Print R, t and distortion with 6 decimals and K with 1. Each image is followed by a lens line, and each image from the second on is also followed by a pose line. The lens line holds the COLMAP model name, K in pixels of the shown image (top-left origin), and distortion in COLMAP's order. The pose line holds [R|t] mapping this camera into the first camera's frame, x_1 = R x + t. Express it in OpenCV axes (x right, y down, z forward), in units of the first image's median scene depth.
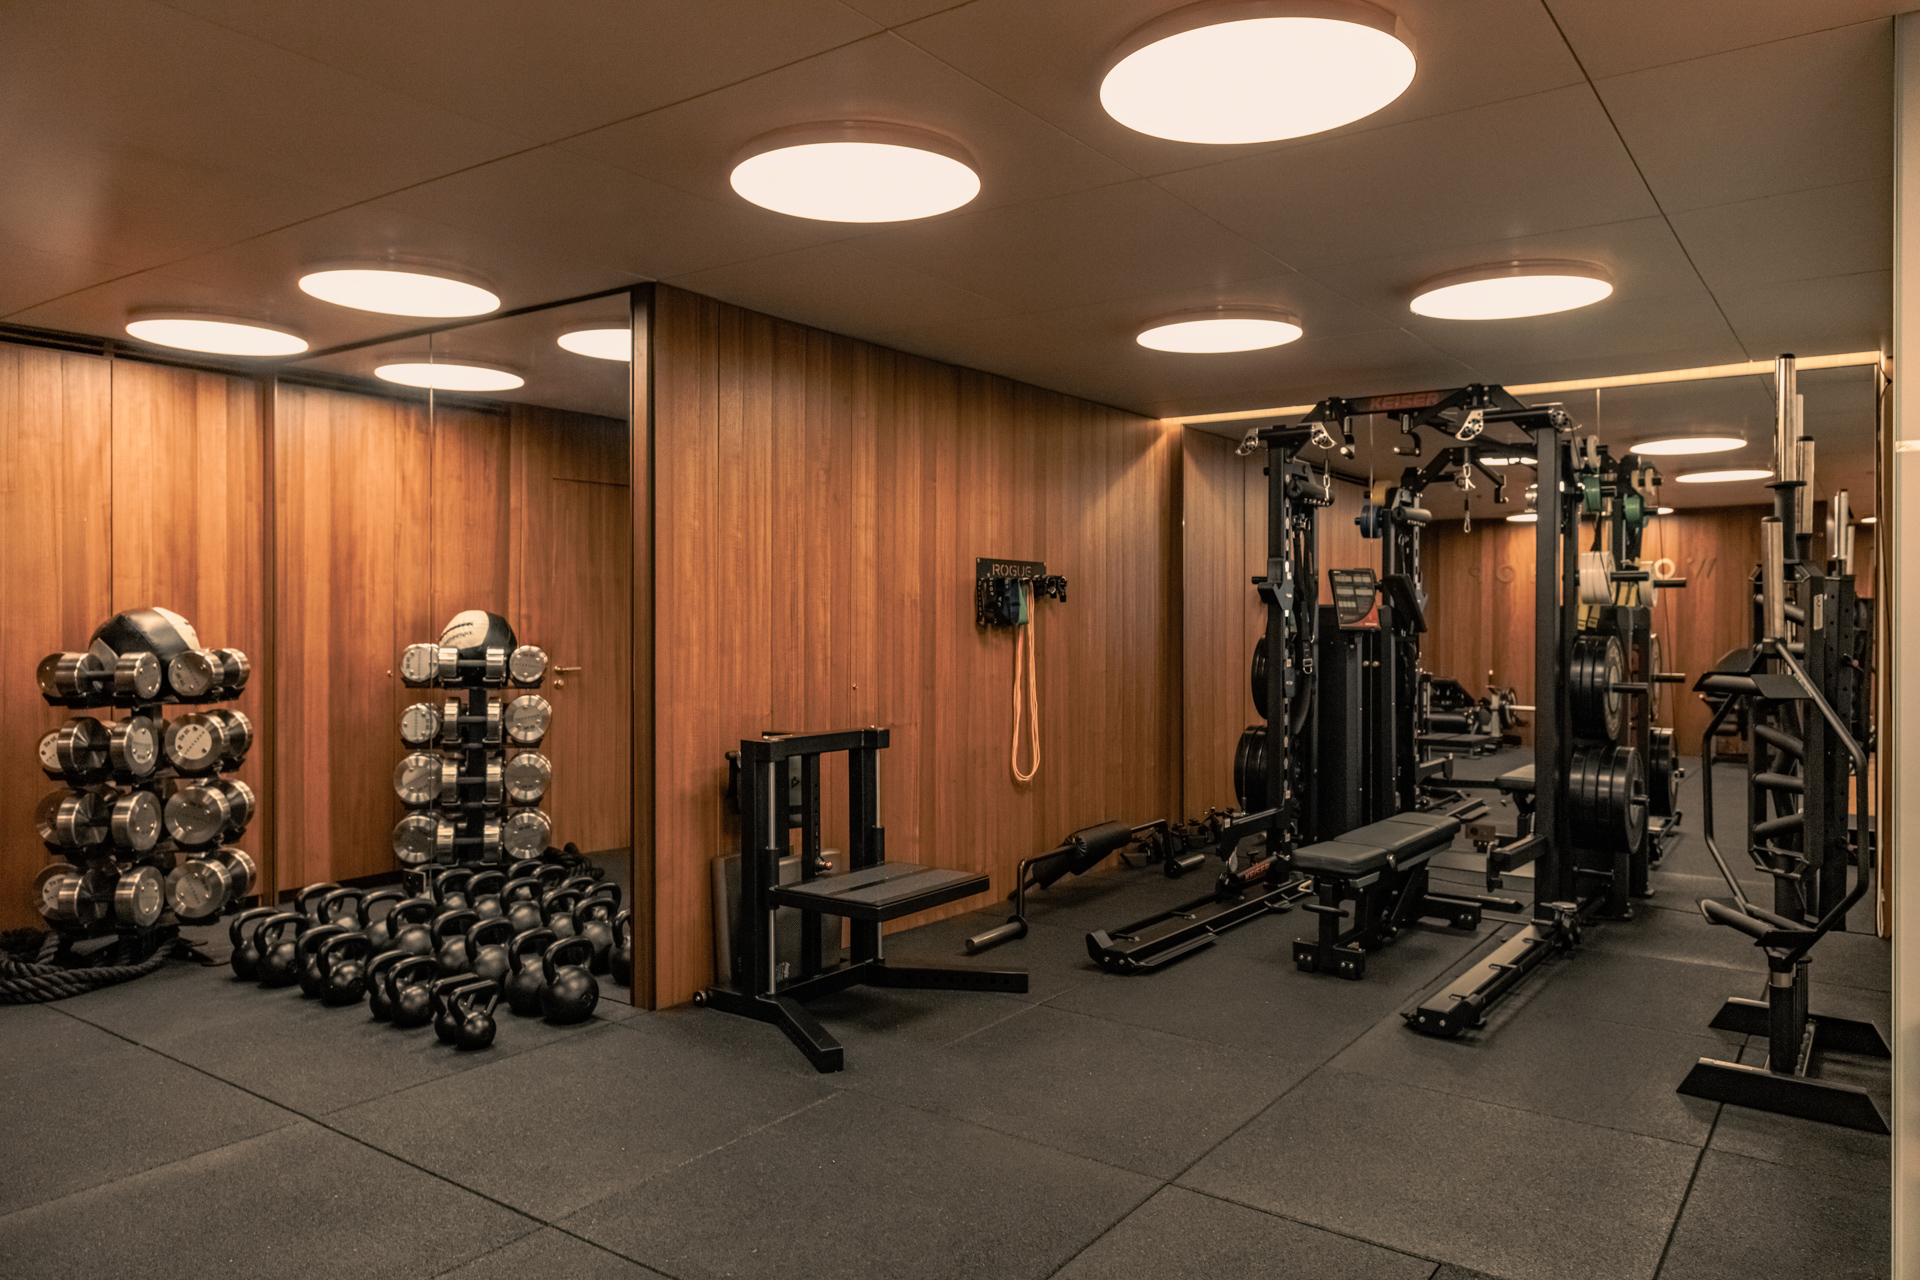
lens RADIAL K [[1301.0, 0, 960.0], [0, 1301.0, 640.0], [0, 0, 1]] dist [0.003823, 0.000364]
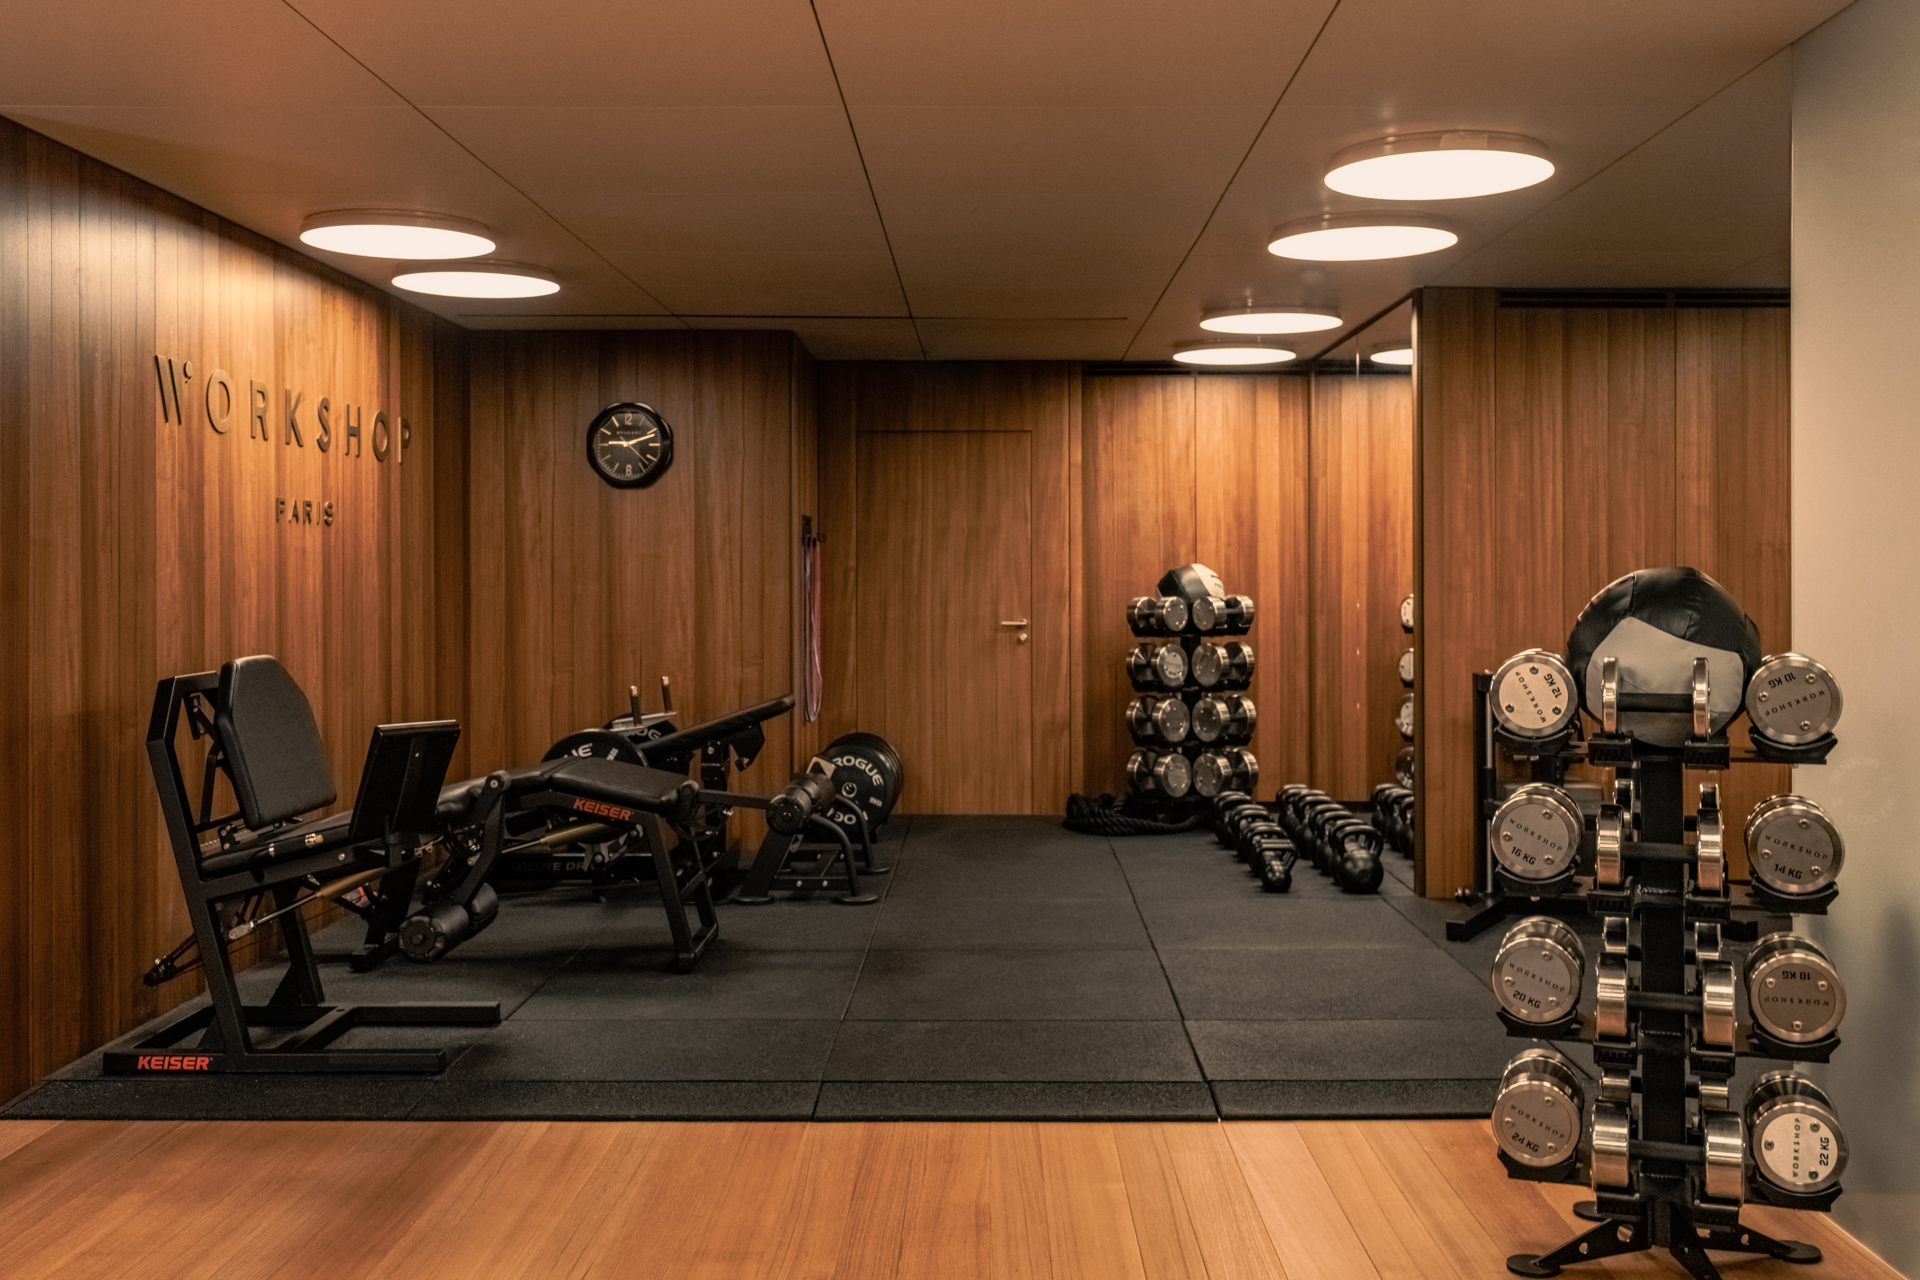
lens RADIAL K [[1828.5, 0, 960.0], [0, 1828.5, 640.0], [0, 0, 1]] dist [-0.009415, -0.013416]
pose [[0.569584, 0.024602, -0.821565, 0.750488], [-0.011594, 0.999693, 0.021897, 0.013808], [0.821851, -0.002947, 0.569695, -0.255687]]
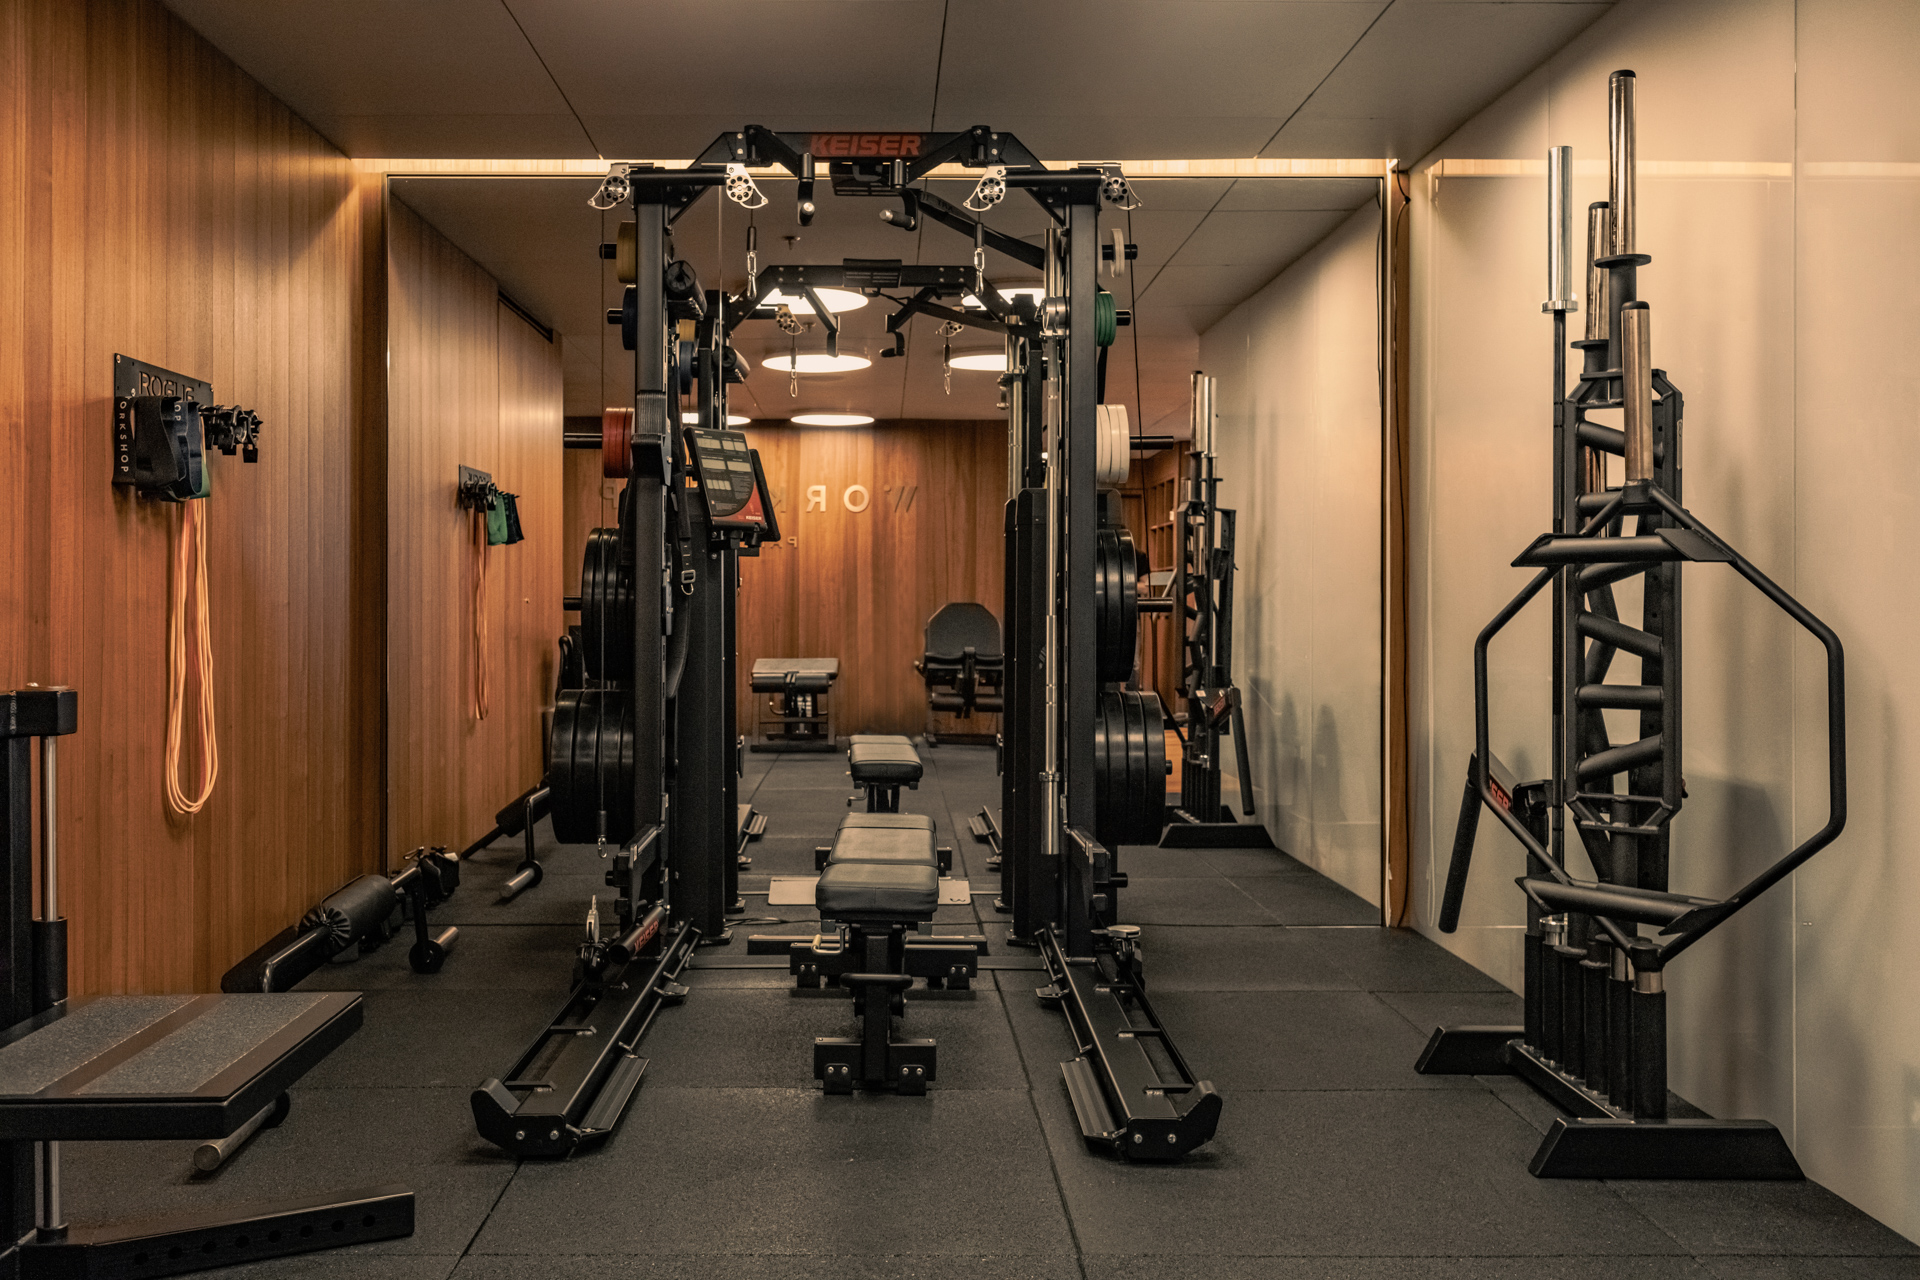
lens RADIAL K [[1828.5, 0, 960.0], [0, 1828.5, 640.0], [0, 0, 1]] dist [-0.009415, -0.013416]
pose [[0.803396, -0.020393, 0.595096, -0.138742], [0.014956, 0.999789, 0.014072, 0.038345], [-0.595257, -0.002405, 0.803532, 0.274804]]
